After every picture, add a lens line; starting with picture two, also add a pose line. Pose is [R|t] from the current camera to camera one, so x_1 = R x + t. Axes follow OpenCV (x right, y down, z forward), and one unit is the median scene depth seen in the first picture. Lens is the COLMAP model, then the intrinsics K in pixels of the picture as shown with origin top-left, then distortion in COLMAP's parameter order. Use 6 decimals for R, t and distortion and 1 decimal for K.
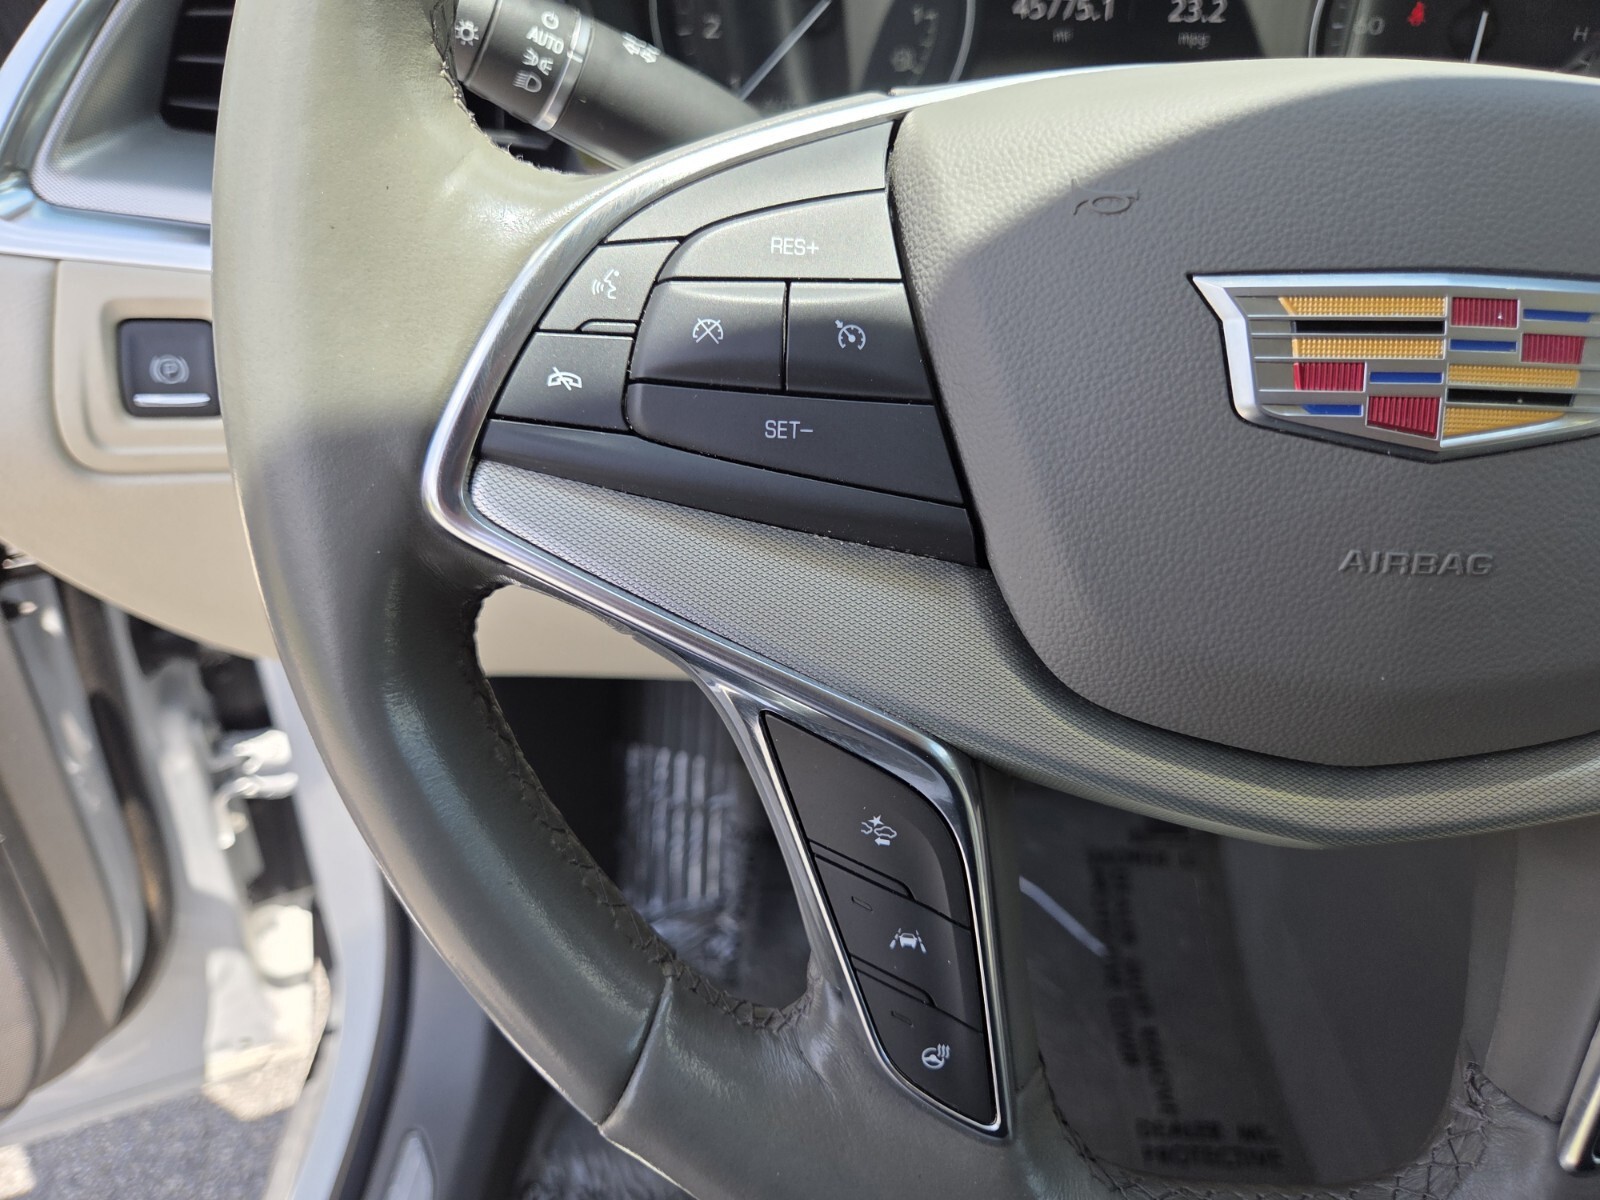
lens RADIAL K [[1096.0, 0, 806.7], [0, 1096.0, 579.3], [0, 0, 1]] dist [0.044320, -0.041562]
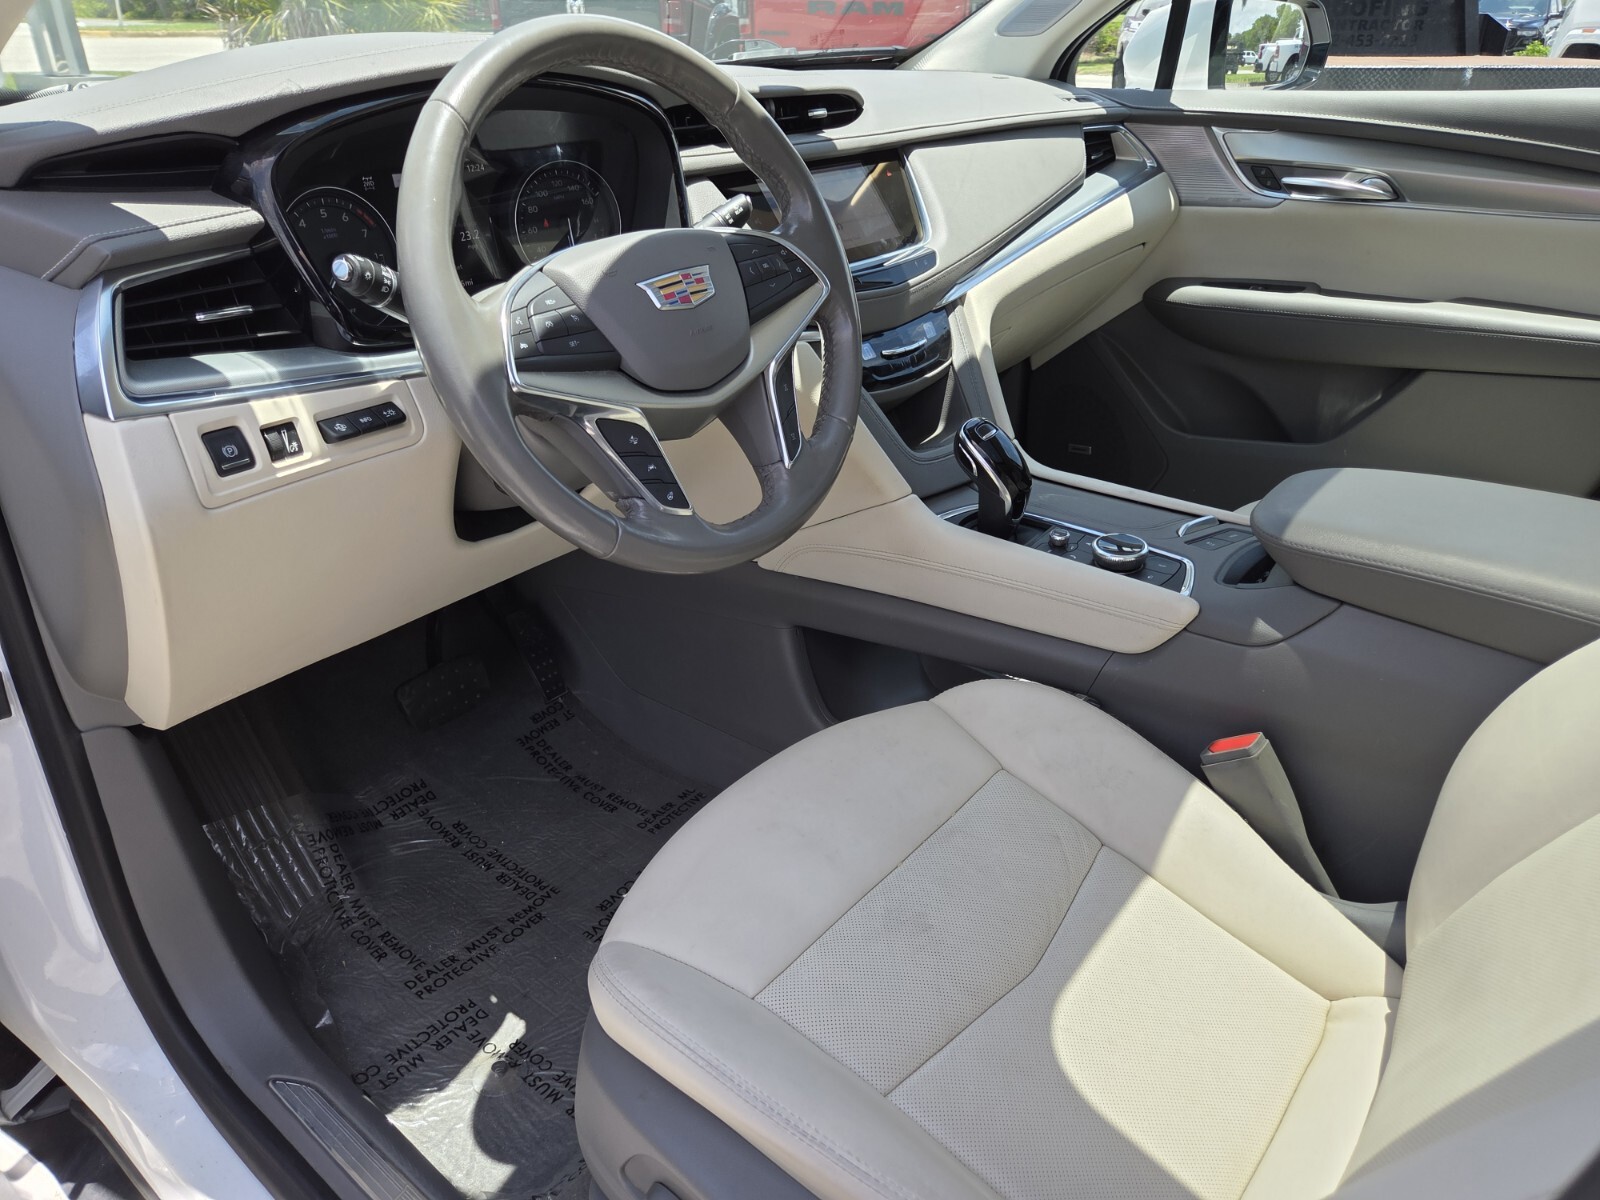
lens RADIAL K [[1096.0, 0, 804.6], [0, 1096.0, 595.9], [0, 0, 1]] dist [0.044320, -0.041562]
pose [[0.596831, -0.388549, 0.702013, -1.922510], [0.481324, 0.873397, 0.074198, 0.555535], [-0.641965, 0.293613, 0.708288, -1.492735]]
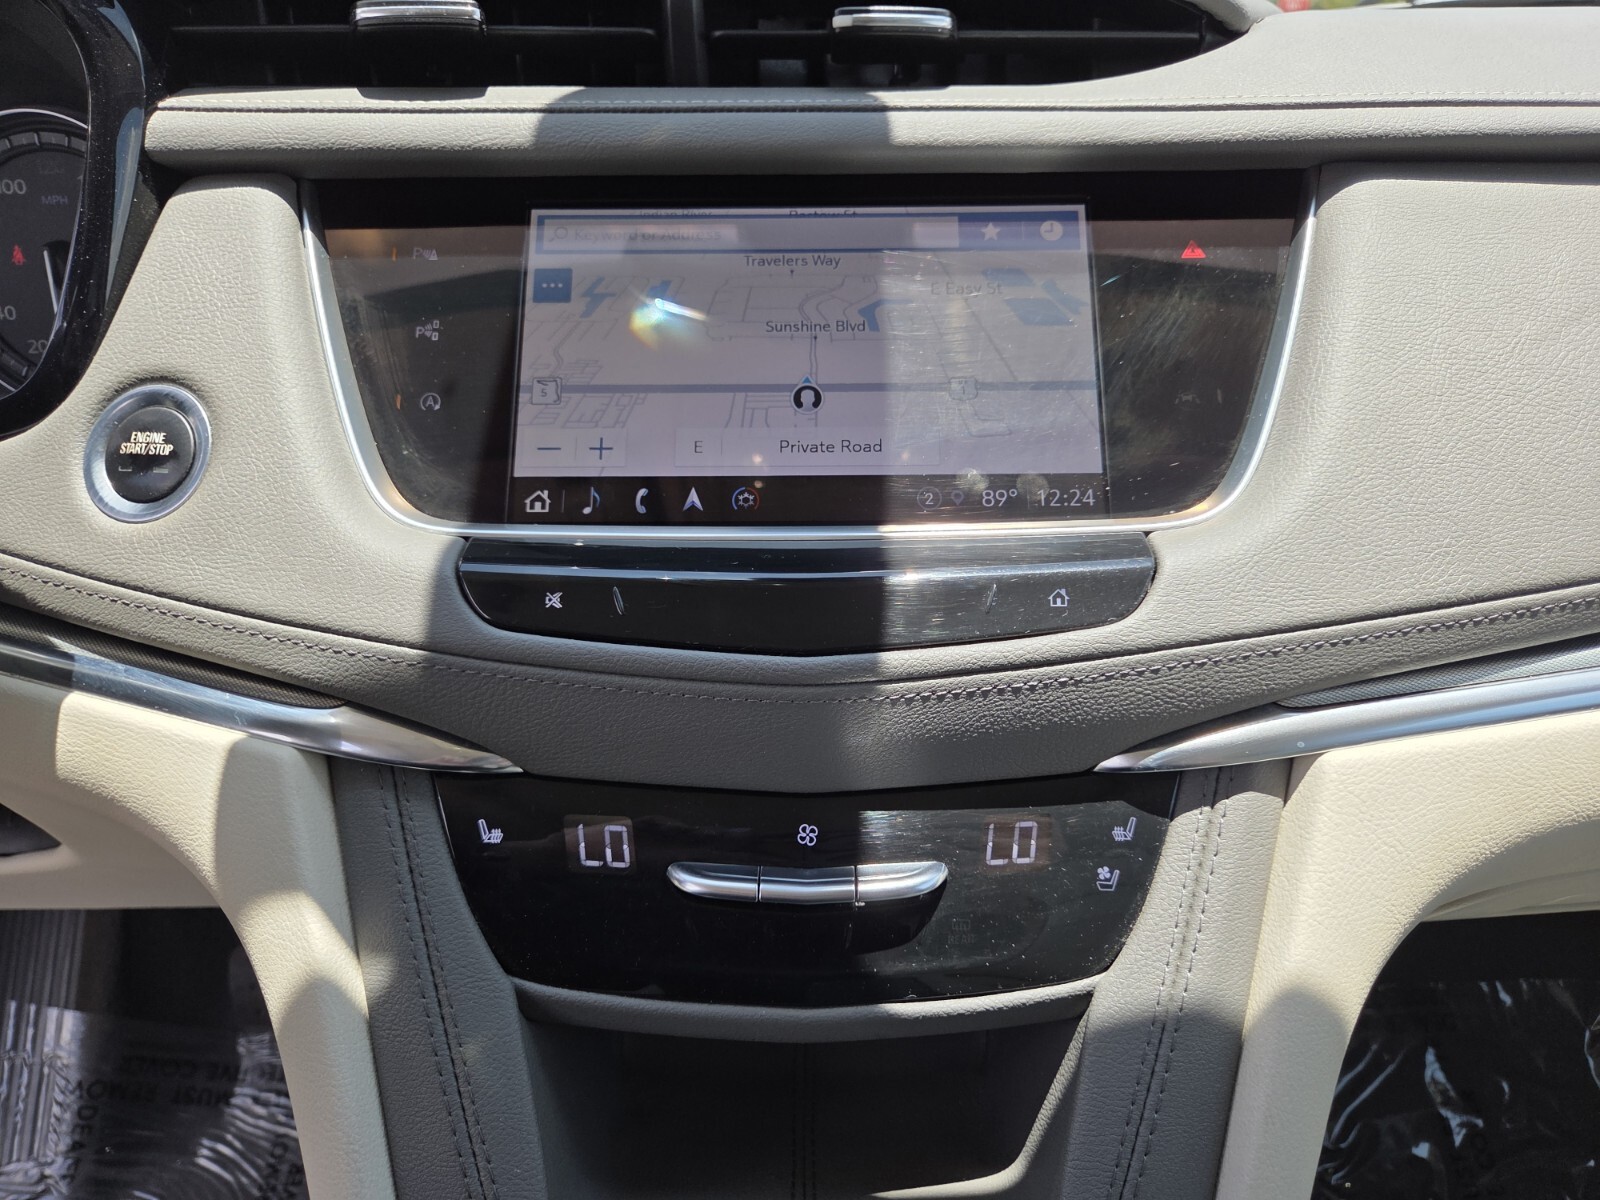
lens RADIAL K [[1096.0, 0, 820.6], [0, 1096.0, 587.3], [0, 0, 1]] dist [0.044320, -0.041562]
pose [[0.998556, -0.040152, 0.035681, 1.953874], [0.046550, 0.978312, -0.201839, 0.120151], [-0.026803, 0.203208, 0.978769, -0.053033]]
